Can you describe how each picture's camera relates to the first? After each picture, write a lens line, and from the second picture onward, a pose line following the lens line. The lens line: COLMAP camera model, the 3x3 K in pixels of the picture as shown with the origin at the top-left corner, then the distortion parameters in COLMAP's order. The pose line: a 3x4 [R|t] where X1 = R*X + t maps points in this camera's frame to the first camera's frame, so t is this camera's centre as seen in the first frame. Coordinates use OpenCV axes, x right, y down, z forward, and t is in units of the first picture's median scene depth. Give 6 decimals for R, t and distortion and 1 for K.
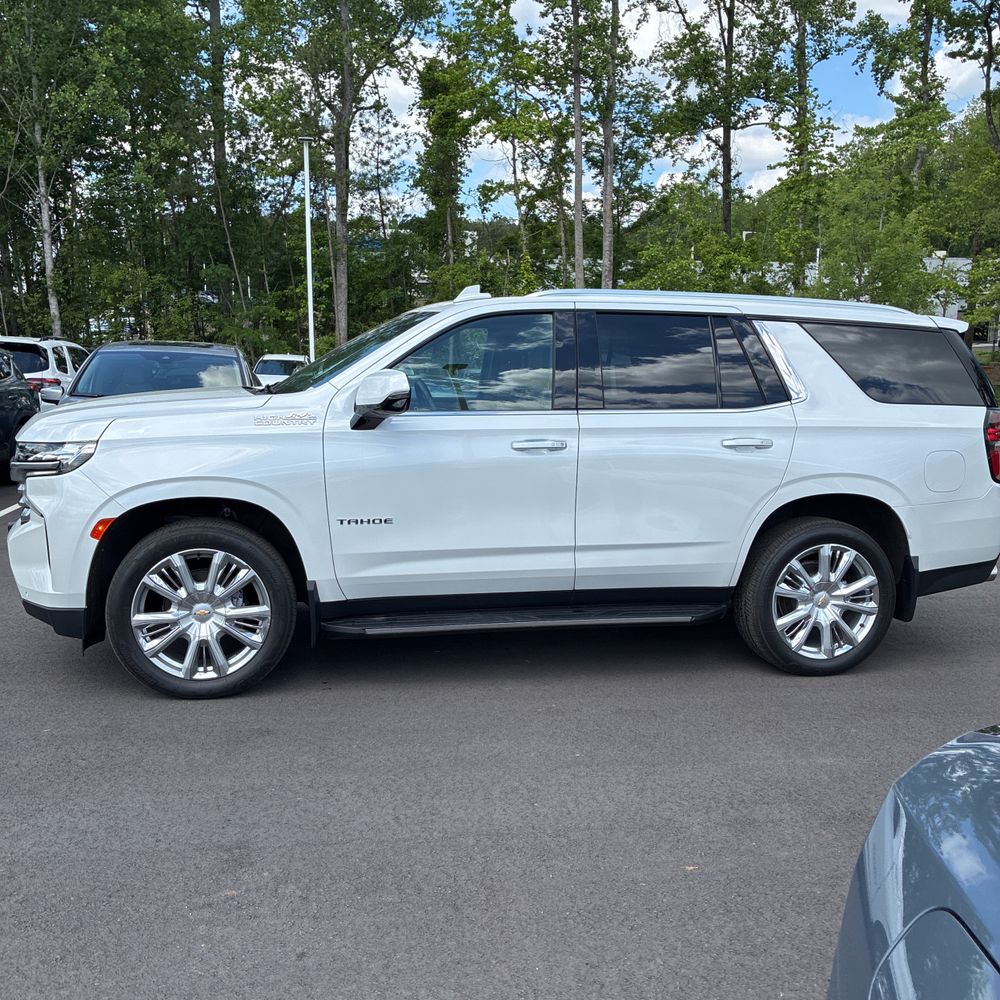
lens RADIAL K [[1045.8, 0, 483.4], [0, 1045.8, 500.0], [0, 0, 1]] dist [0.013505, -0.000680]
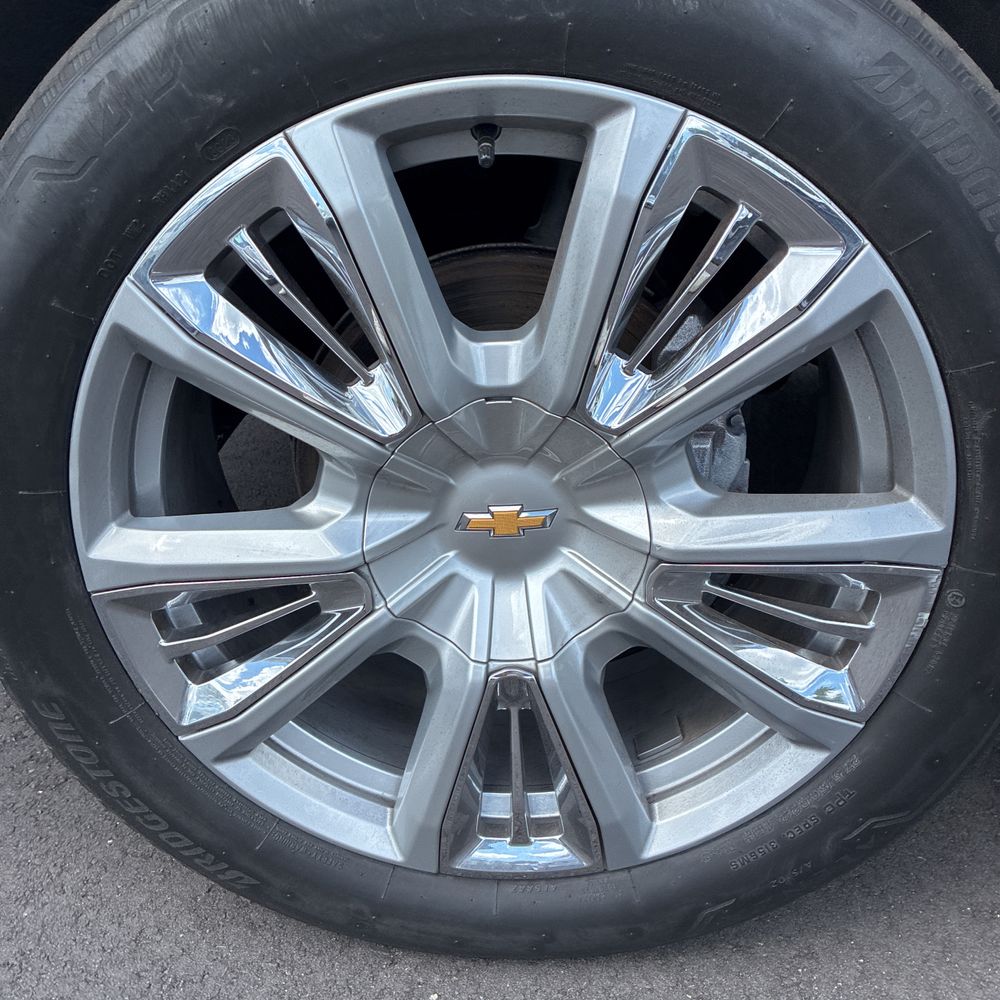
lens RADIAL K [[1024.6, 0, 485.8], [0, 1024.6, 505.4], [0, 0, 1]] dist [0.044037, -0.038909]
pose [[0.968676, 0.071224, -0.237896, -0.231291], [0.002417, 0.955238, 0.295829, 0.057746], [0.248318, -0.287137, 0.925144, 0.843335]]
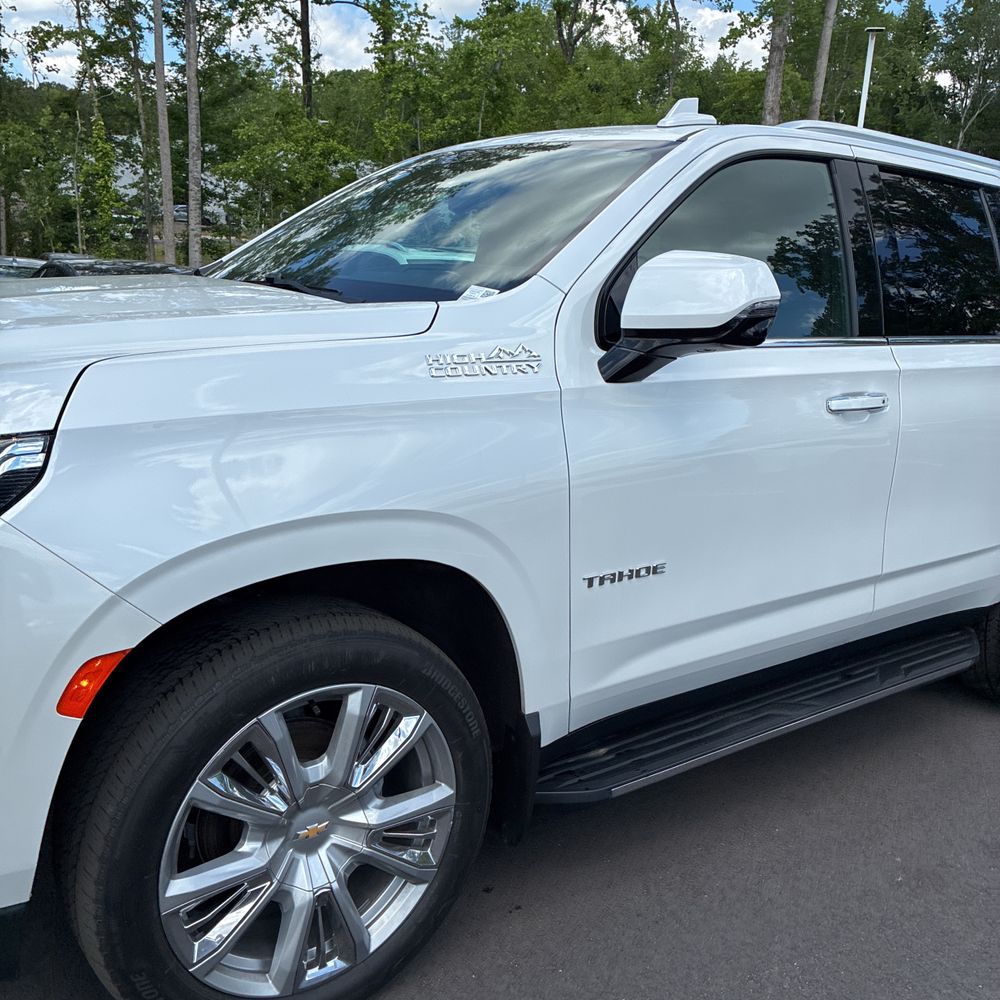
lens RADIAL K [[1027.0, 0, 496.2], [0, 1027.0, 504.9], [0, 0, 1]] dist [0.036746, -0.026636]
pose [[0.903542, -0.062003, 0.423989, -0.363954], [0.017464, 0.993982, 0.108140, -0.063480], [-0.428143, -0.090304, 0.899188, 0.604416]]
